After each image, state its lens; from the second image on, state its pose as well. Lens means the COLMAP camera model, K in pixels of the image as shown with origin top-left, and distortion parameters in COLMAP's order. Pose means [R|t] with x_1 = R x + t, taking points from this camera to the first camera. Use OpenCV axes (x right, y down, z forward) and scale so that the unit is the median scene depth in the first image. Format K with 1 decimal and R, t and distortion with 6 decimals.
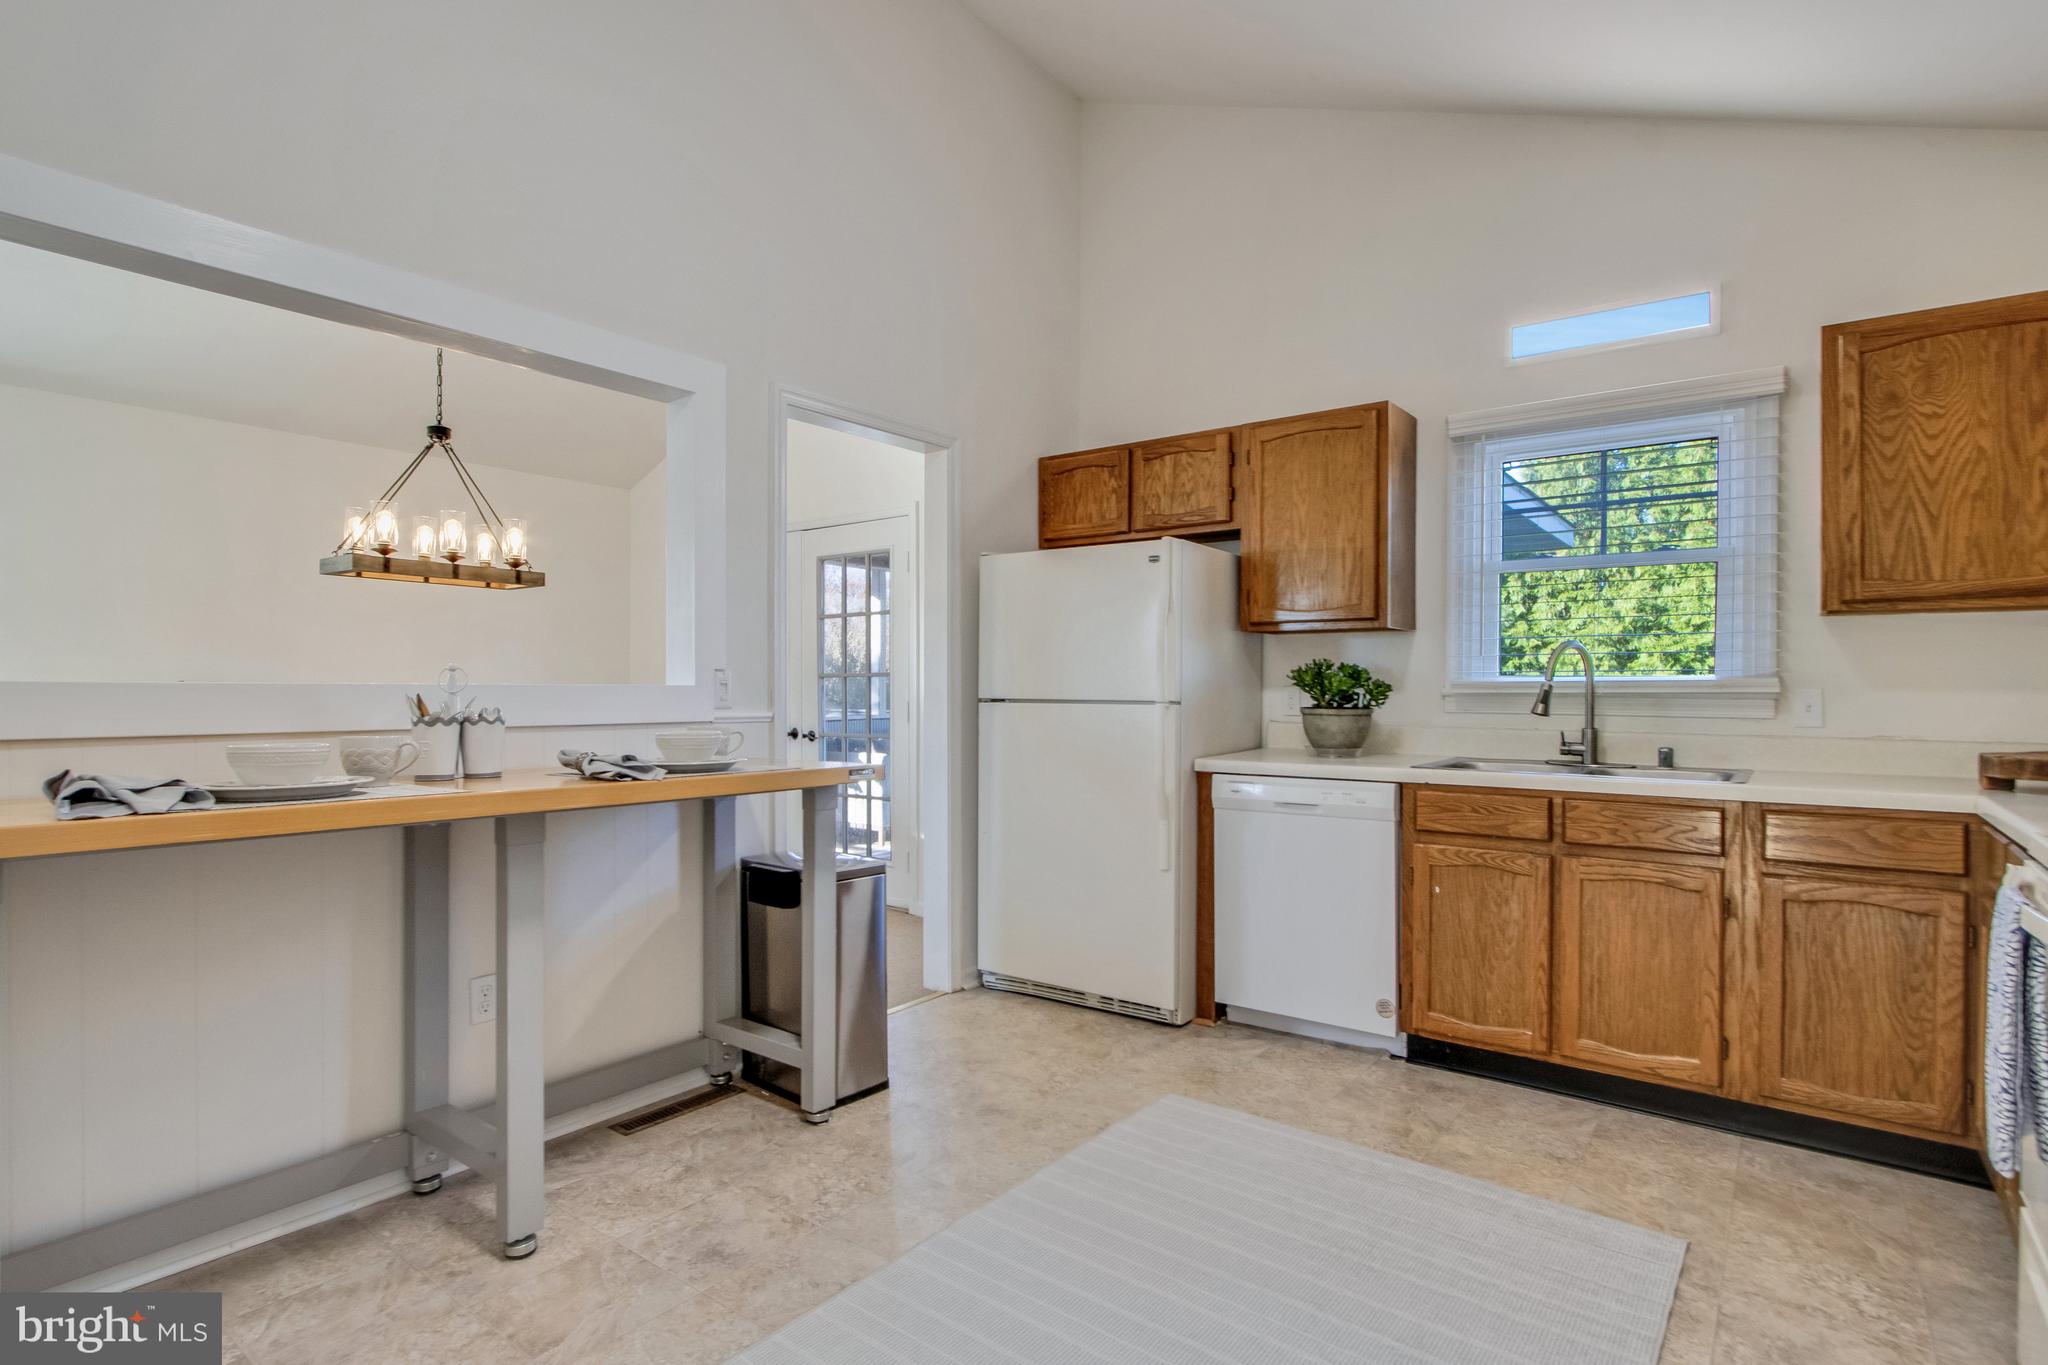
lens RADIAL K [[1025.9, 0, 998.9], [0, 1025.9, 682.7], [0, 0, 1]] dist [-0.010551, -0.000222]
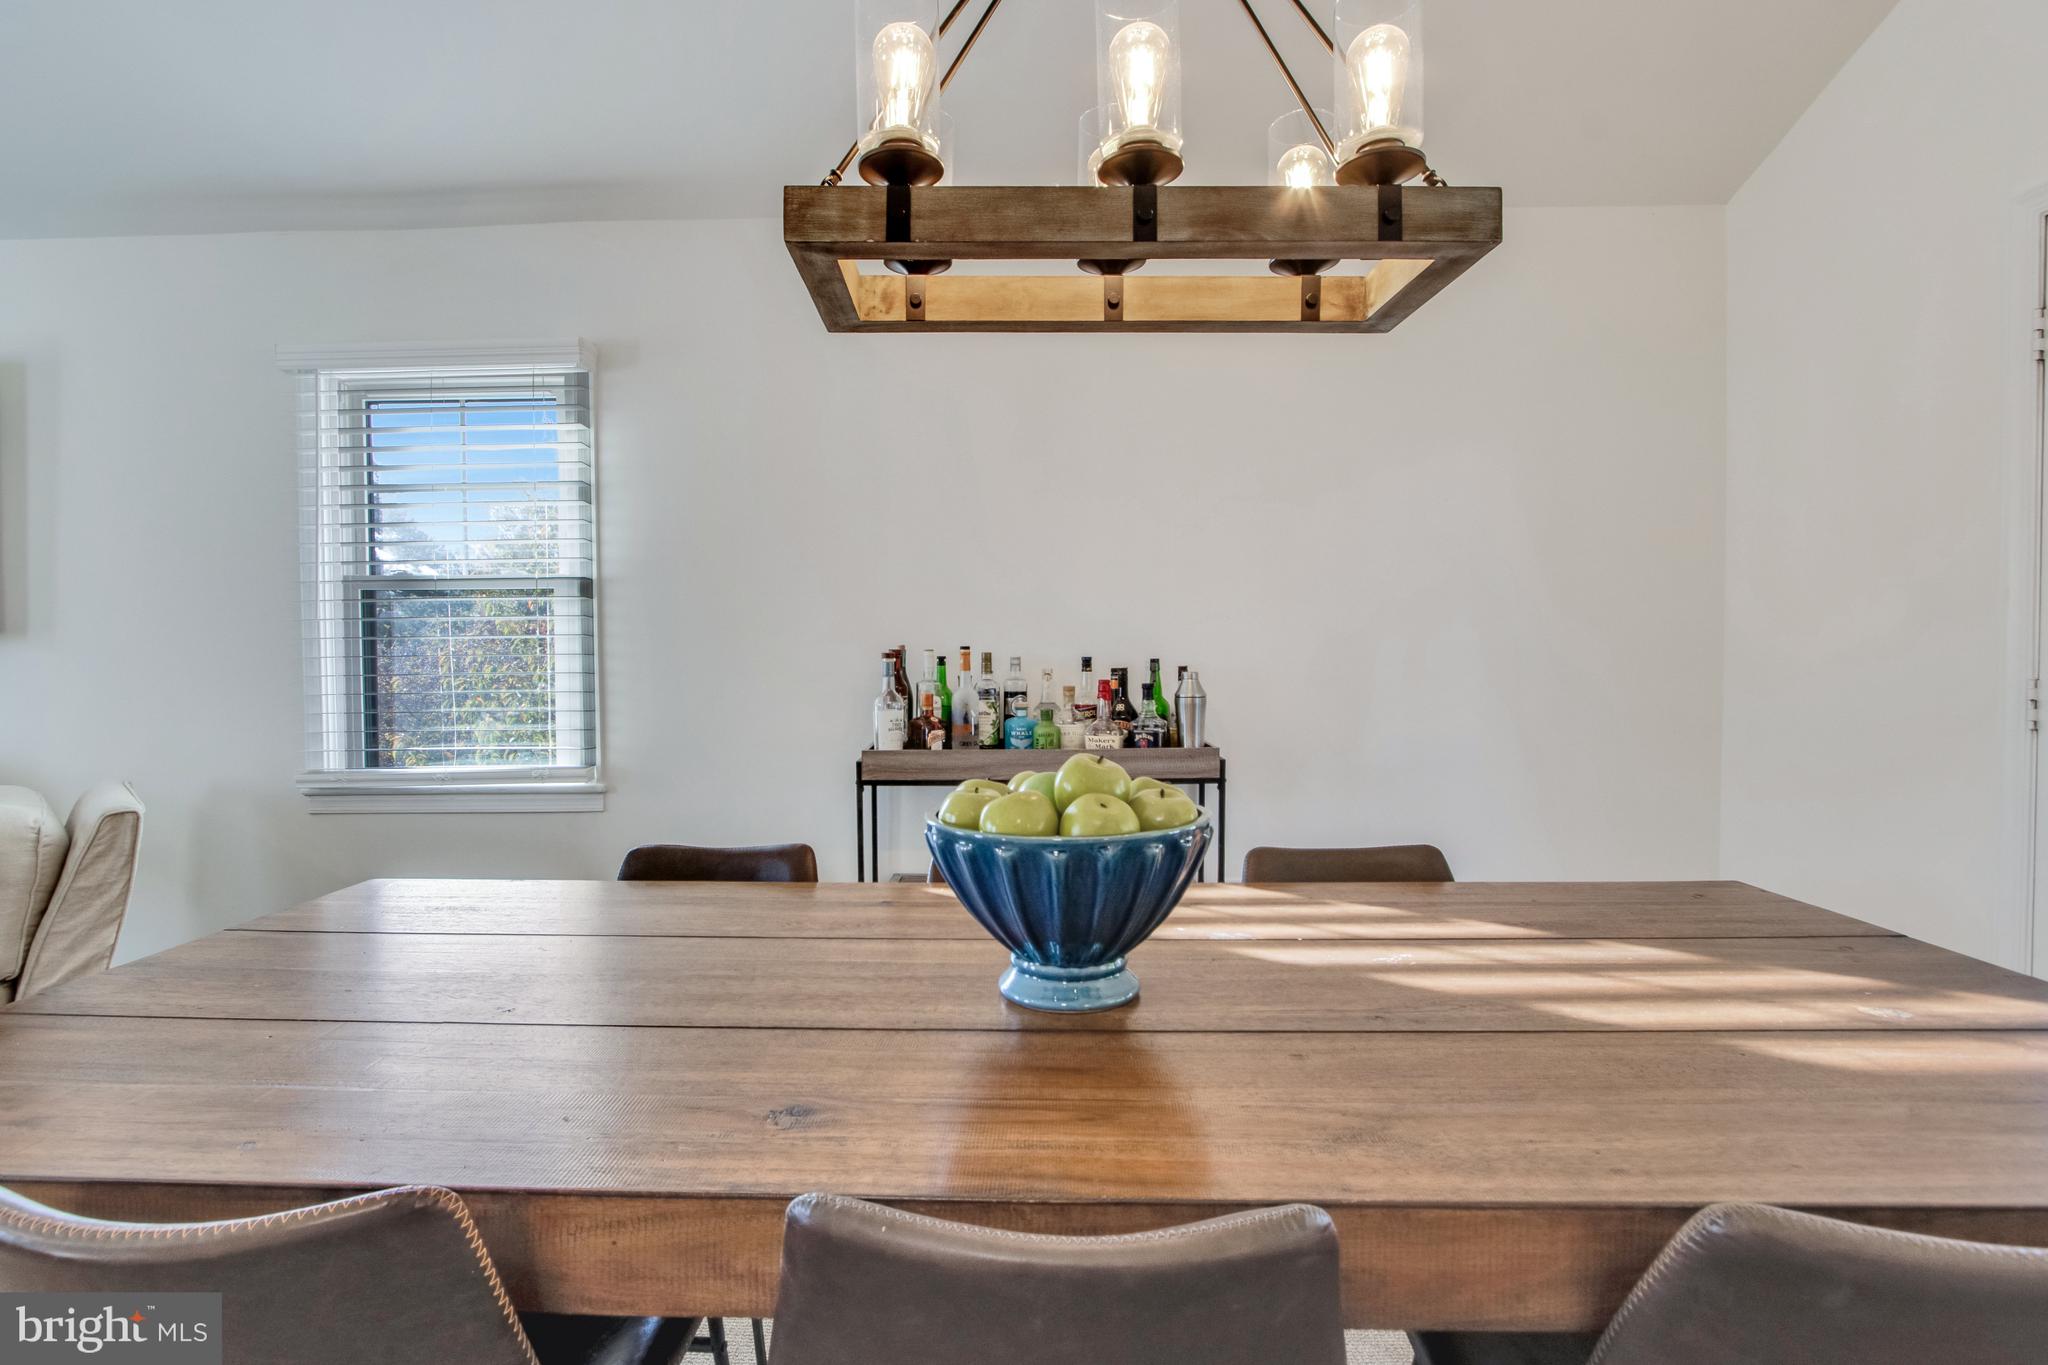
lens RADIAL K [[980.8, 0, 985.2], [0, 980.8, 675.3], [0, 0, 1]] dist [-0.001496, -0.000133]
pose [[0.590510, 0.013121, -0.806924, -0.355309], [0.013494, 0.999568, 0.026129, 0.002521], [0.806918, -0.026318, 0.590077, 0.827691]]
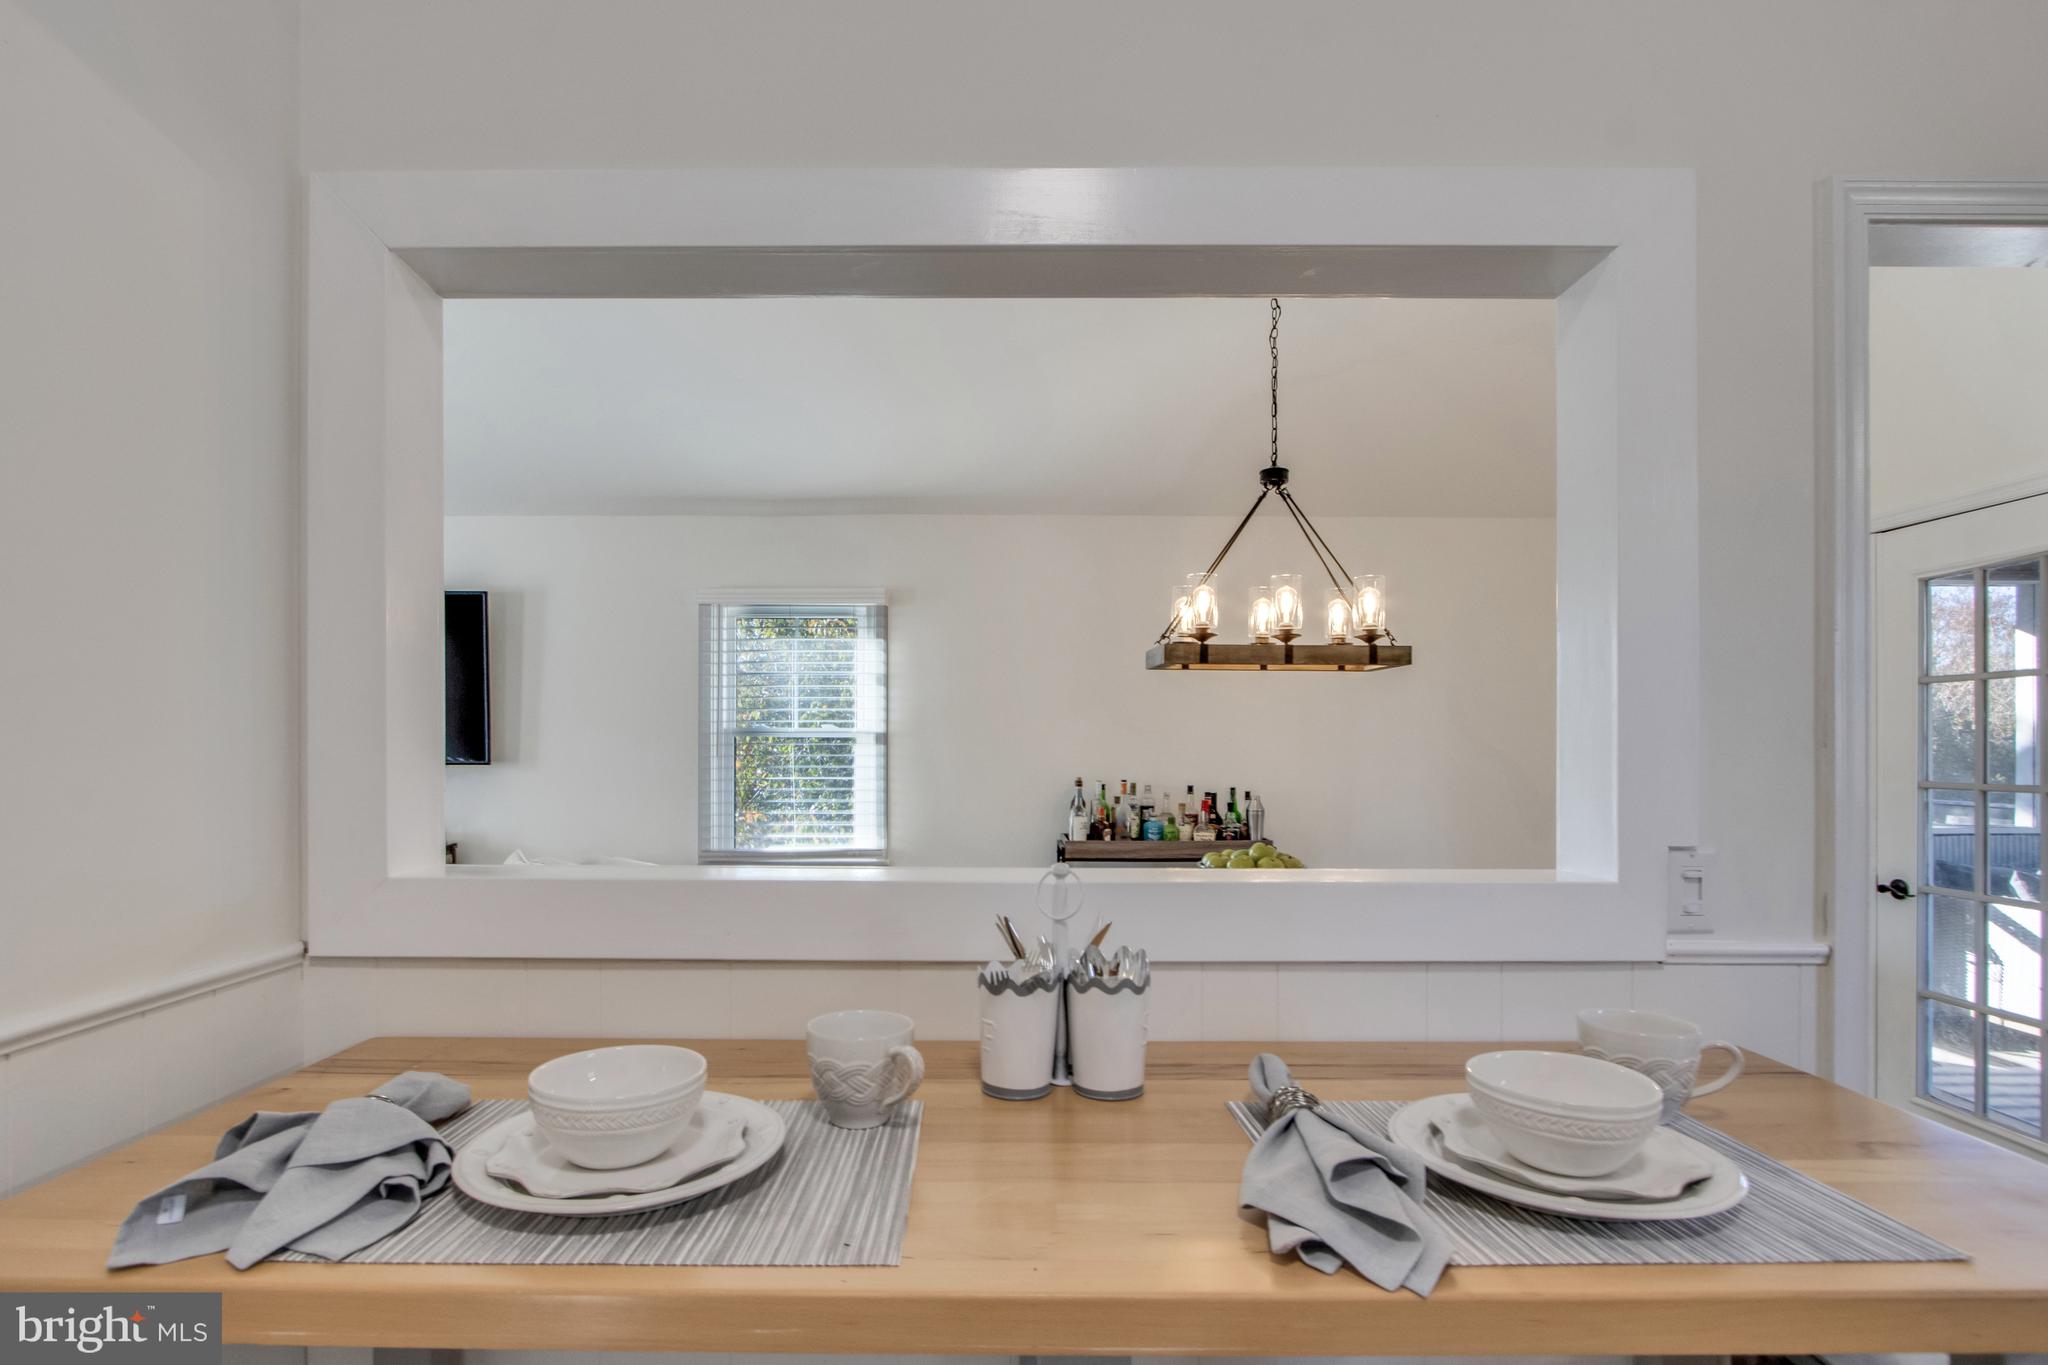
lens RADIAL K [[997.6, 0, 989.4], [0, 997.6, 734.6], [0, 0, 1]] dist [0.012871, 0.000254]
pose [[0.615834, -0.004551, -0.787863, -0.086646], [0.002380, 0.999990, -0.003915, -0.047917], [0.787872, 0.000536, 0.615839, 0.377035]]
